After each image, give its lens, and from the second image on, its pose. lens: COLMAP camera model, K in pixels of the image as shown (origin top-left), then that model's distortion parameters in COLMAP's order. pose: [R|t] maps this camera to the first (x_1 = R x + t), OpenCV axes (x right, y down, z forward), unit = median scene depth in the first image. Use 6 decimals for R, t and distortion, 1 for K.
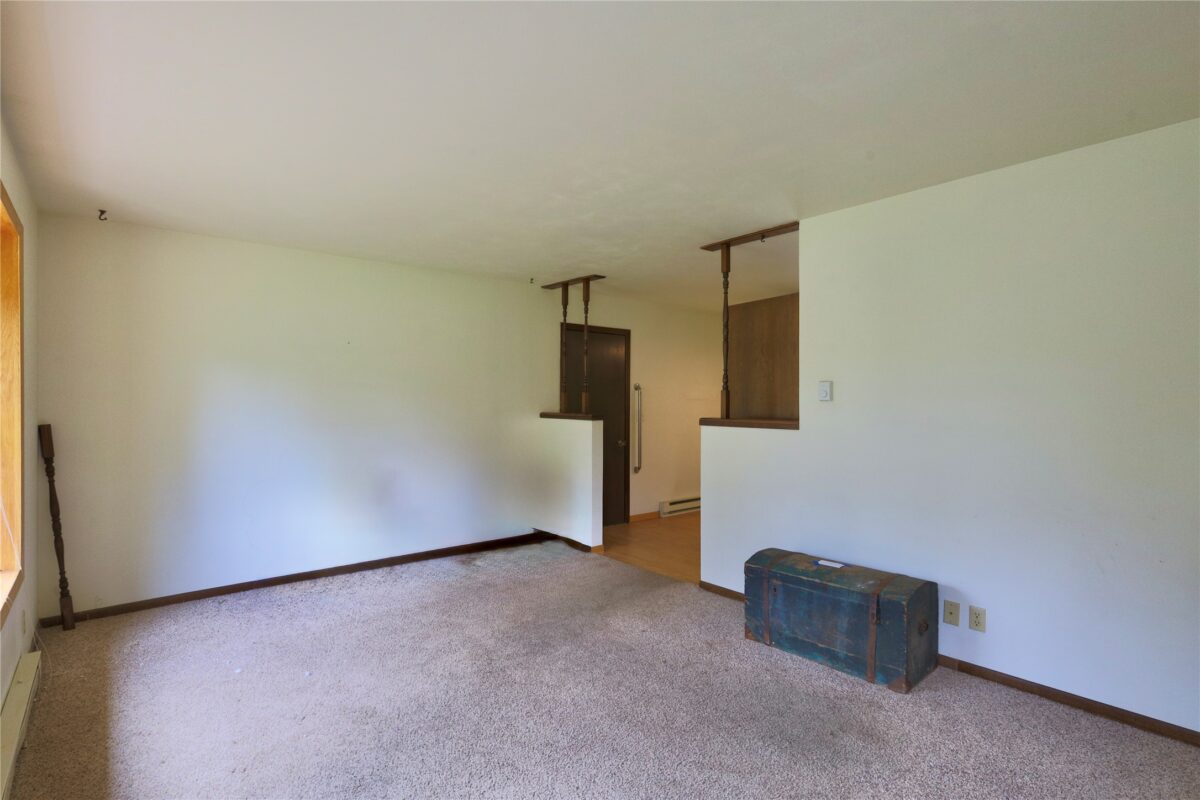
lens RADIAL K [[588.7, 0, 599.5], [0, 588.7, 398.1], [0, 0, 1]] dist [-0.000255, 0.001231]
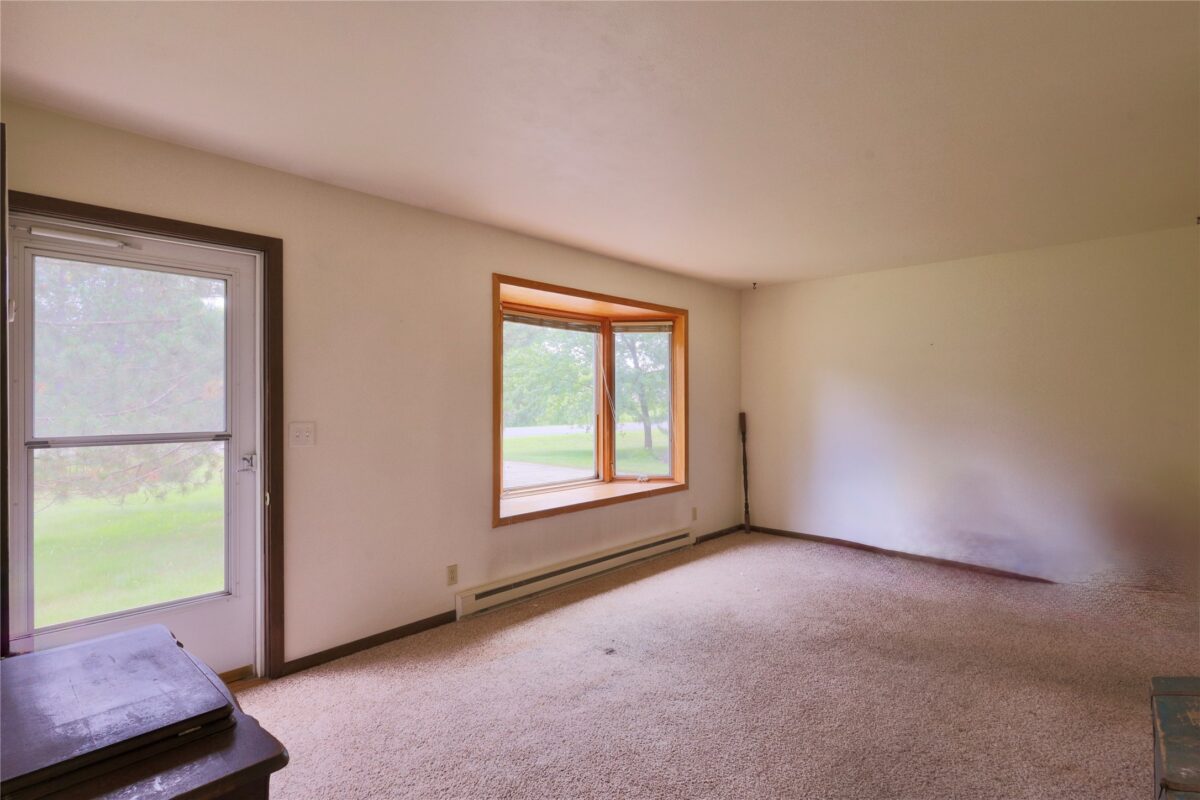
lens RADIAL K [[588.7, 0, 596.7], [0, 588.7, 398.8], [0, 0, 1]] dist [-0.000255, 0.001231]
pose [[0.107628, -0.002813, -0.994187, 0.754597], [0.004183, 0.999988, -0.002377, 0.006280], [0.994182, -0.003903, 0.107639, 0.392586]]
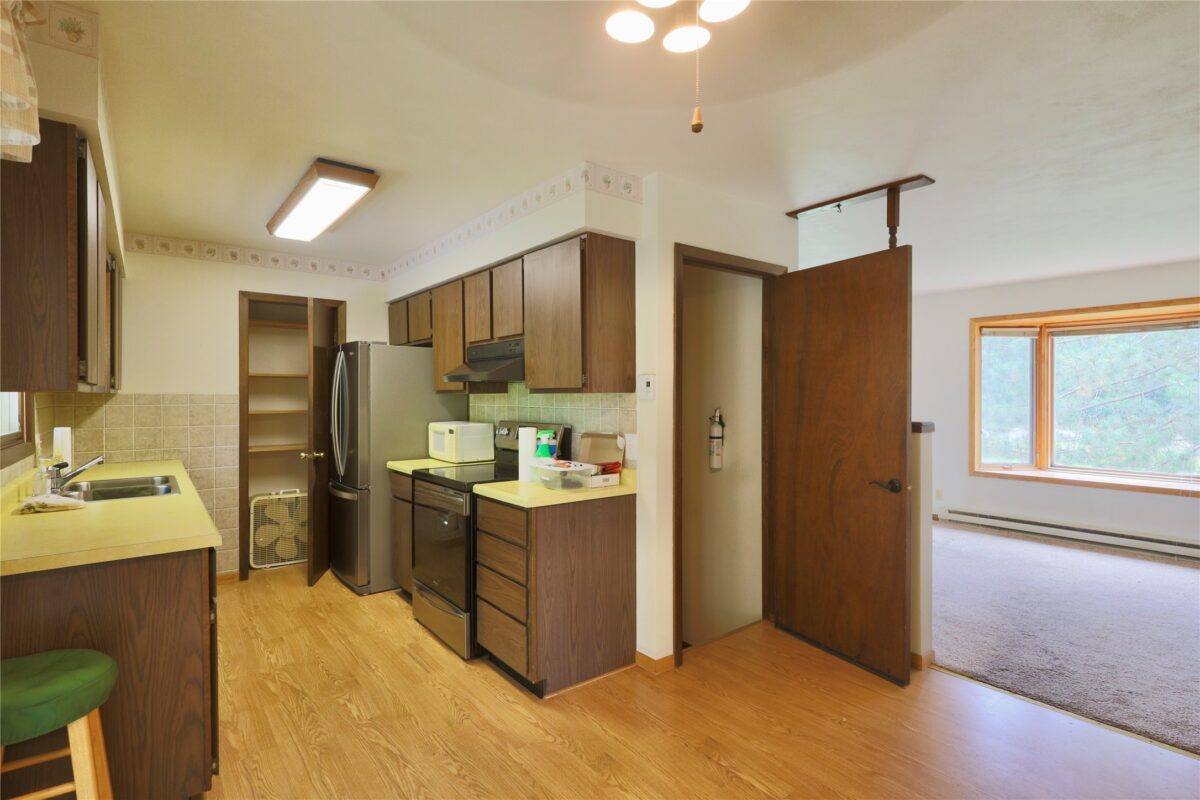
lens RADIAL K [[588.7, 0, 598.4], [0, 588.7, 400.1], [0, 0, 1]] dist [-0.000255, 0.001231]
pose [[-0.999015, 0.000365, 0.044361, 0.683331], [0.000629, 0.999982, 0.005953, 0.002893], [-0.044358, 0.005975, -0.998998, 2.121017]]
